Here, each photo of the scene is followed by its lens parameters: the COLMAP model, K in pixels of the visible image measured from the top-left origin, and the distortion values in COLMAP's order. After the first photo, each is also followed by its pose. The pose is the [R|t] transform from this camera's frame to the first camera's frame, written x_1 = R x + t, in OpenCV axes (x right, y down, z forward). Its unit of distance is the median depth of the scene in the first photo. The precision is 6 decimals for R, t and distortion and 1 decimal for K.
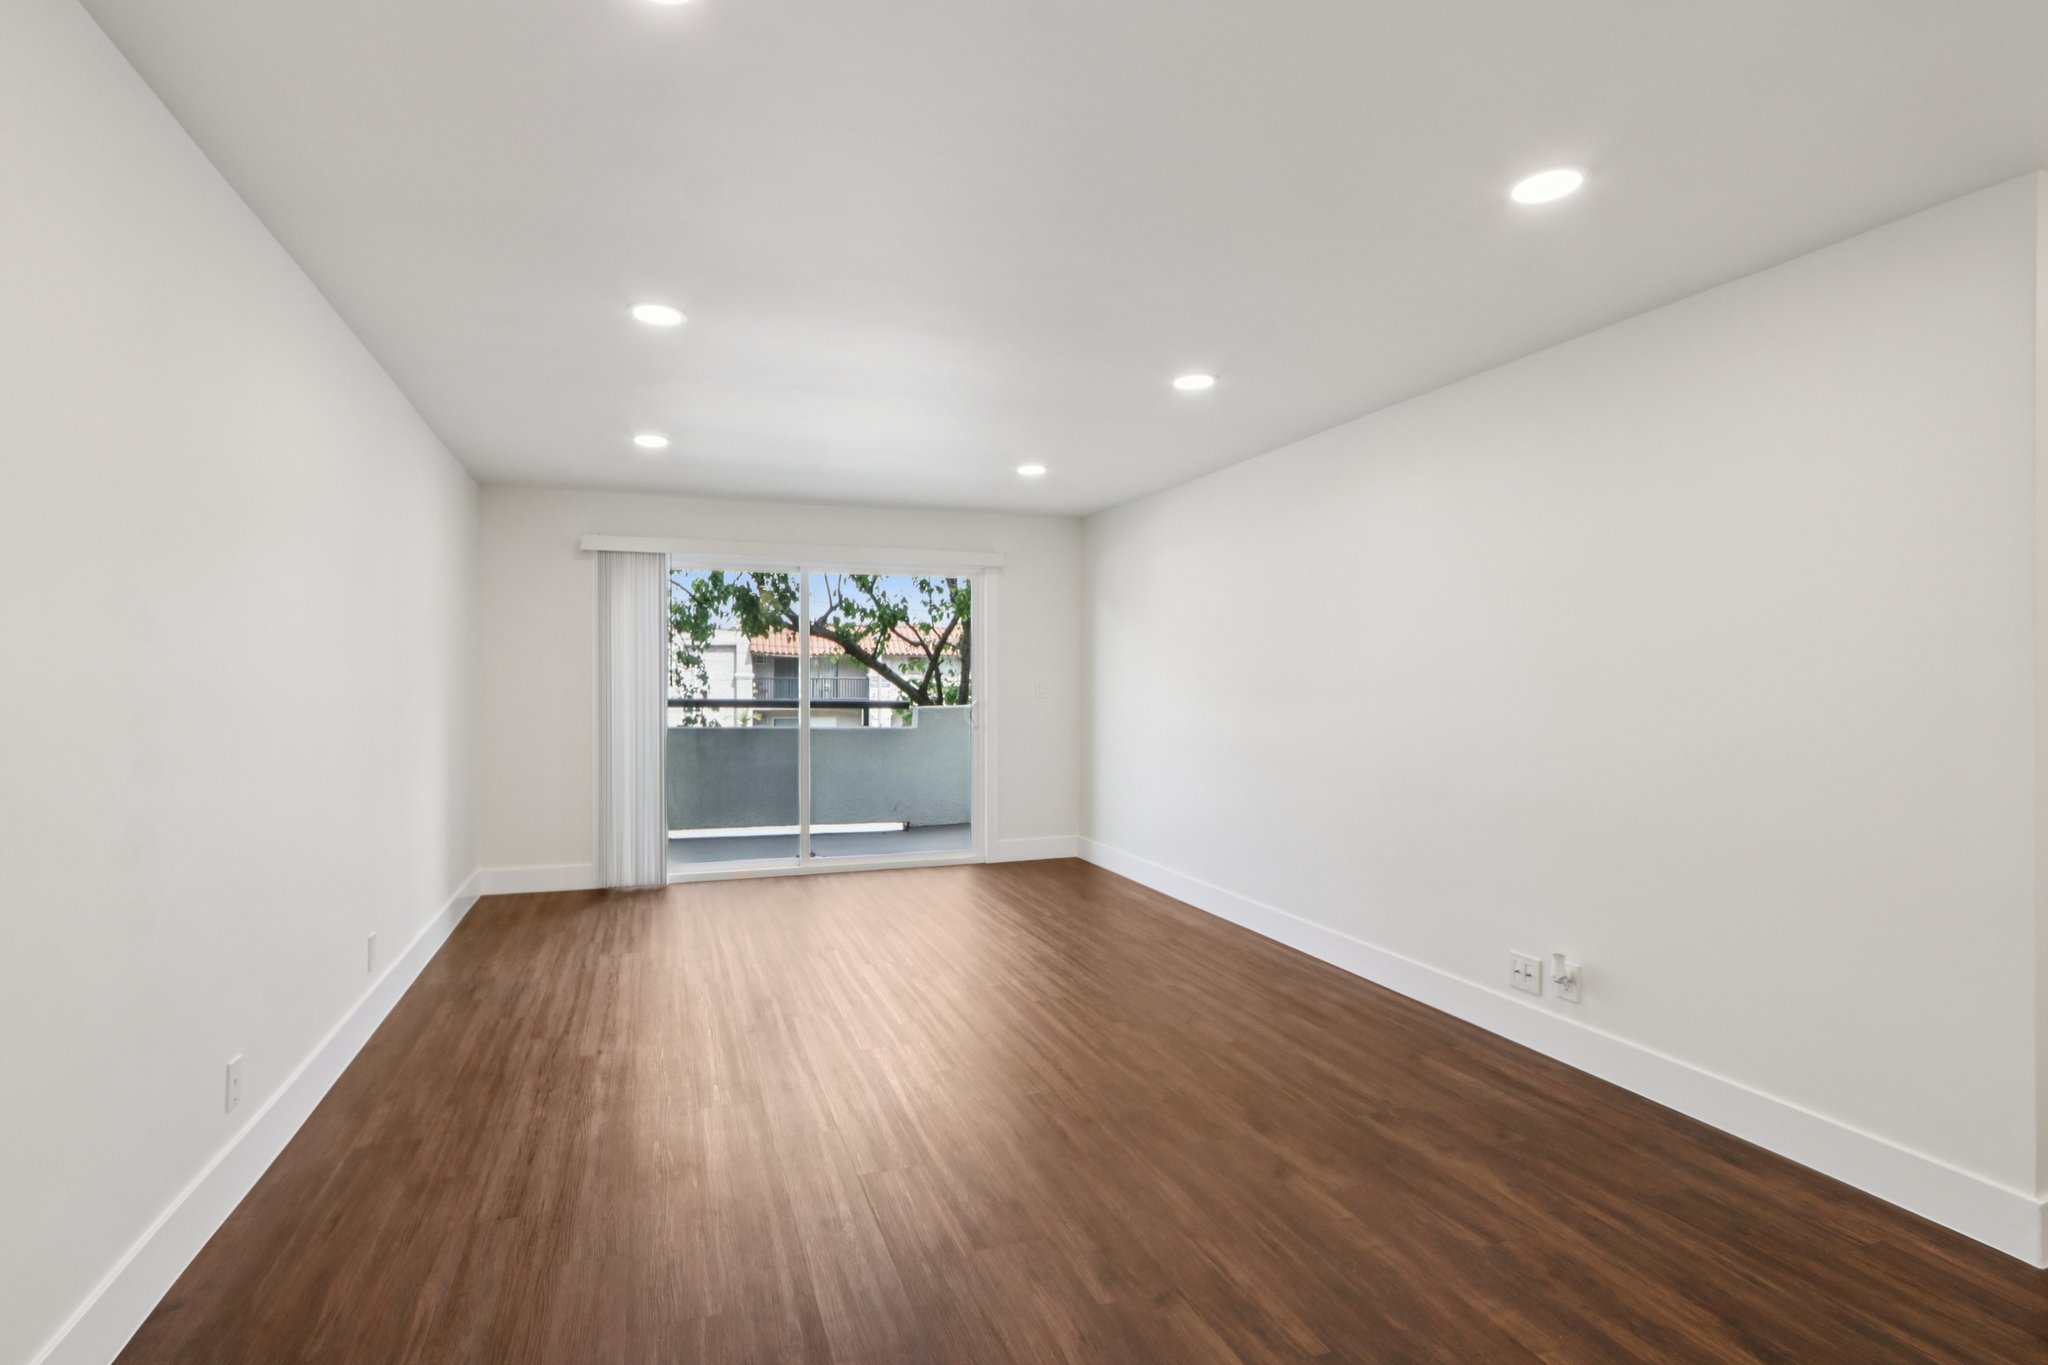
lens RADIAL K [[962.2, 0, 968.5], [0, 962.2, 662.0], [0, 0, 1]] dist [-0.016374, 0.001968]
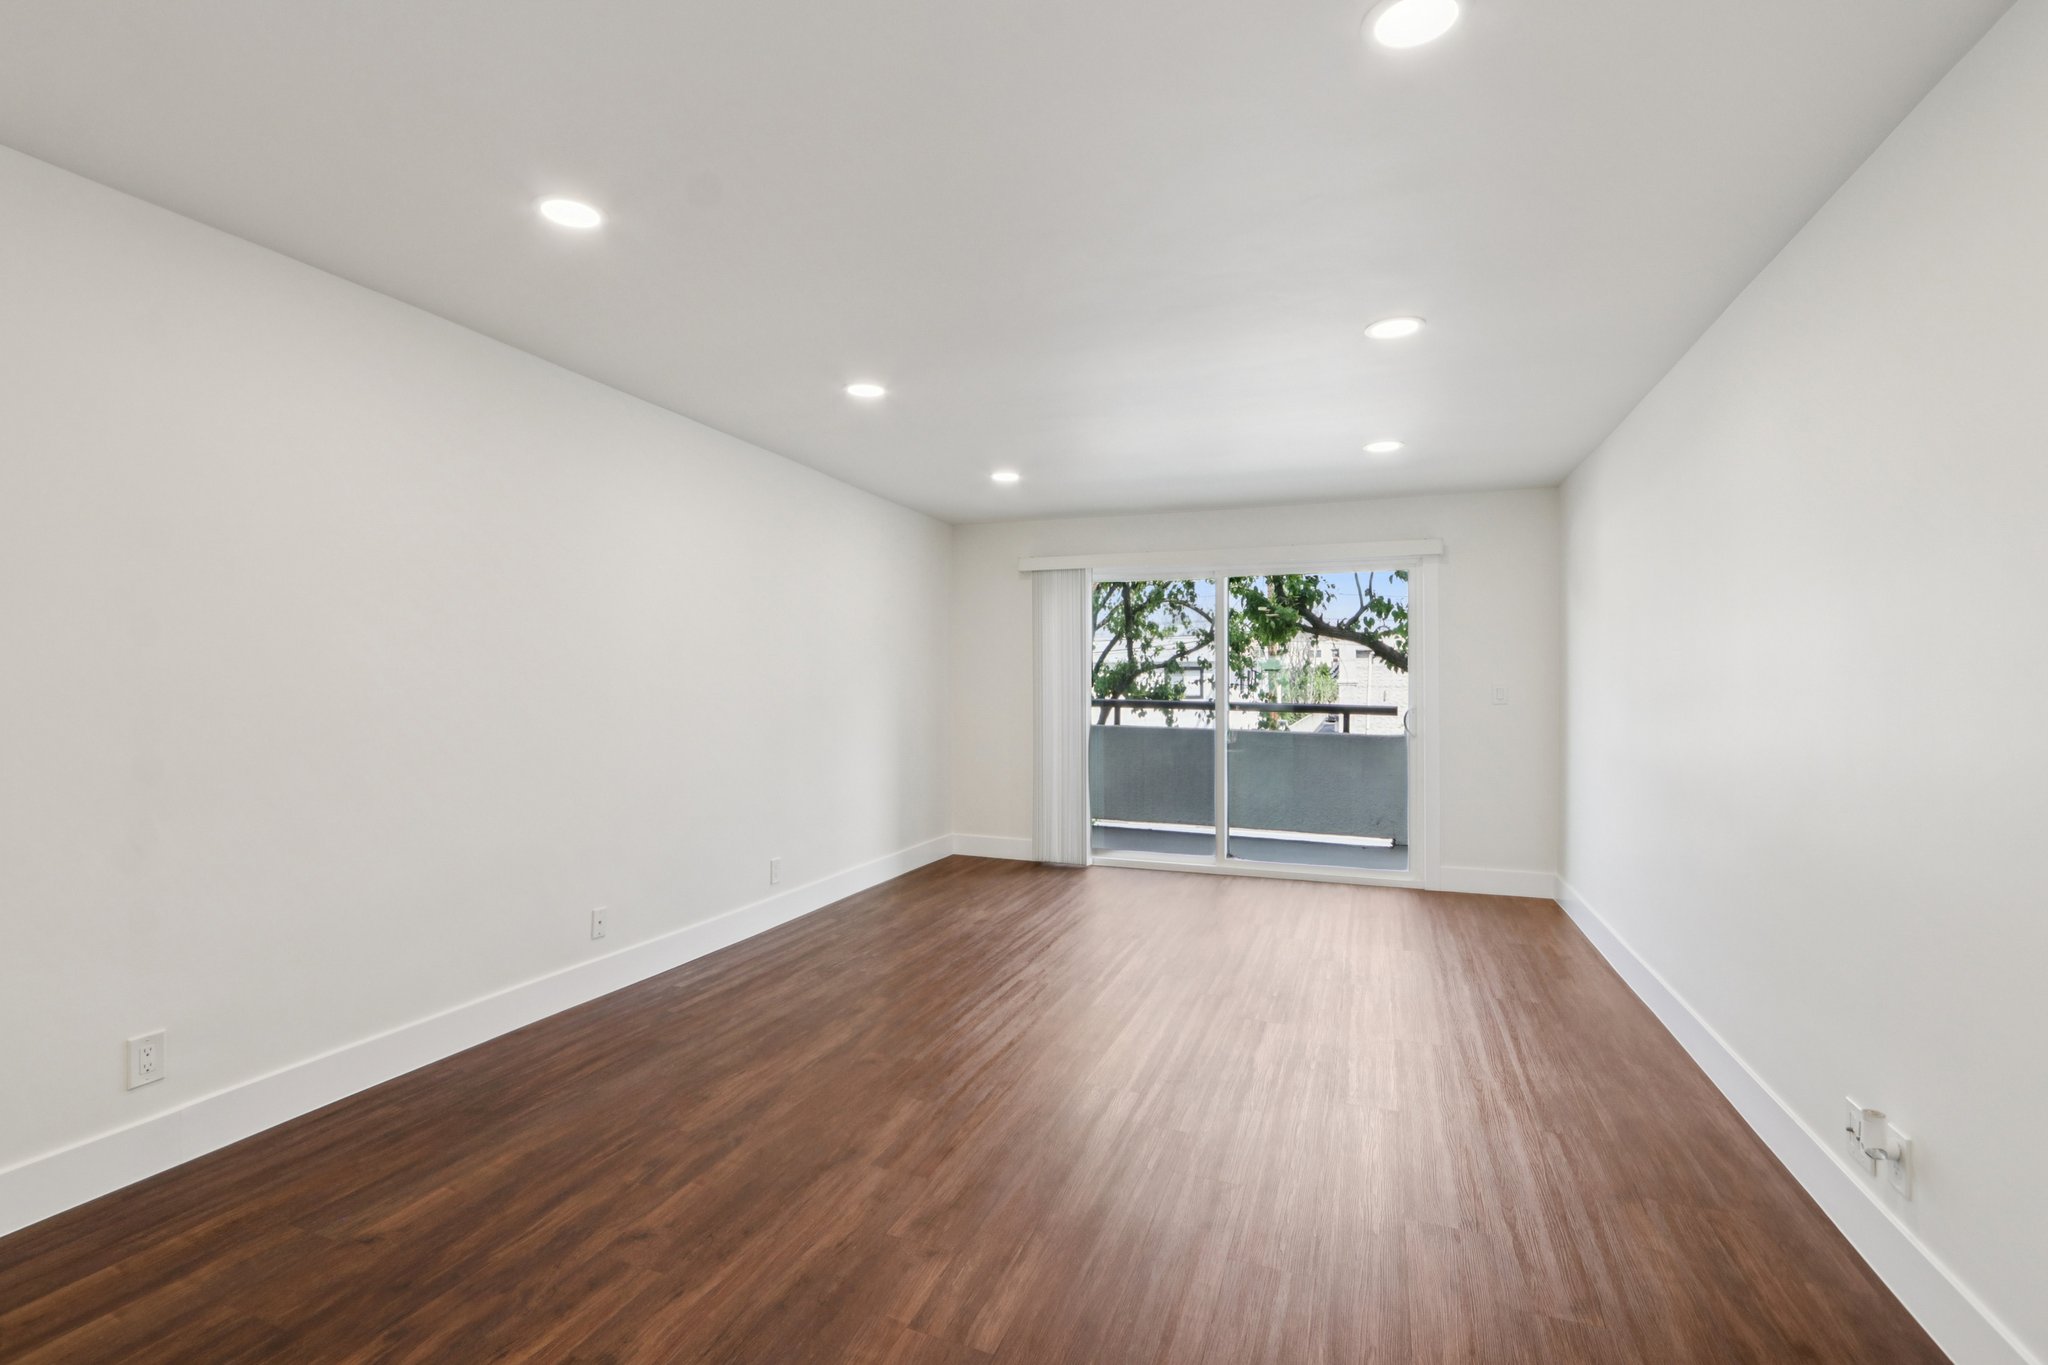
lens RADIAL K [[962.2, 0, 1000.5], [0, 962.2, 679.9], [0, 0, 1]] dist [-0.016374, 0.001968]
pose [[0.762113, 0.000064, -0.647445, 0.307220], [0.007363, 0.999934, 0.008765, 0.005090], [0.647403, -0.011447, 0.762062, 0.078794]]
